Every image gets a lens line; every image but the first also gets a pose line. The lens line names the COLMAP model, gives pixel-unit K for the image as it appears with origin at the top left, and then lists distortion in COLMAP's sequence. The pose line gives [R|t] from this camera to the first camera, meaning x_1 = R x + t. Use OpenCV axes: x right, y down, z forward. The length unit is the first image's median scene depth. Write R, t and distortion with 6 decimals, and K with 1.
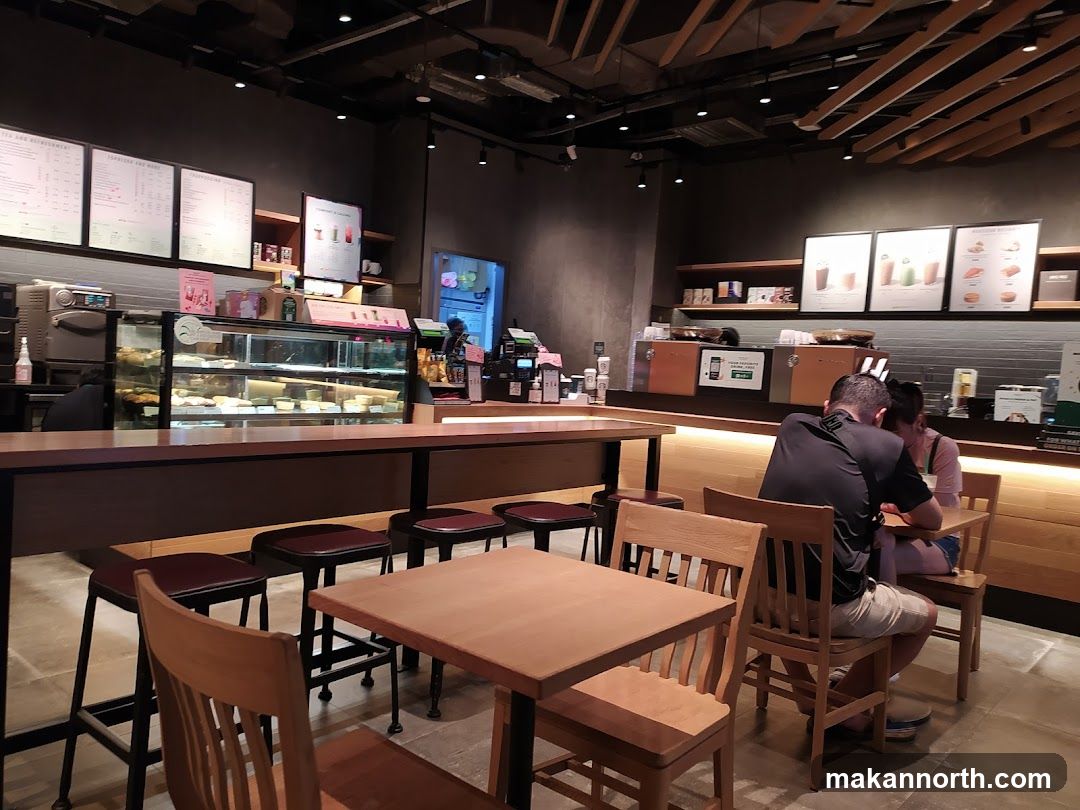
lens RADIAL K [[825.9, 0, 539.9], [0, 825.9, 411.6], [0, 0, 1]] dist [-0.003098, -0.014855]
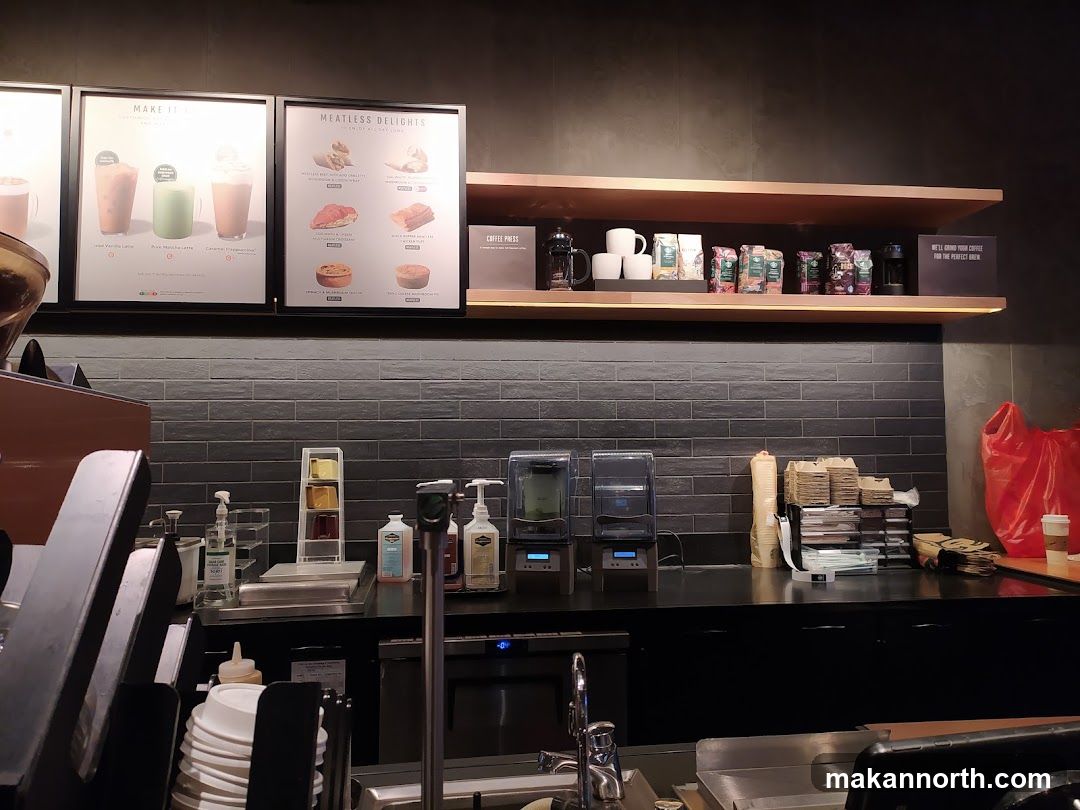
lens RADIAL K [[825.9, 0, 535.8], [0, 825.9, 413.5], [0, 0, 1]] dist [-0.003098, -0.014855]
pose [[0.660807, -0.028803, 0.750003, 0.278378], [0.088344, 0.995302, -0.039614, -0.044179], [-0.745339, 0.092436, 0.660247, 0.655312]]
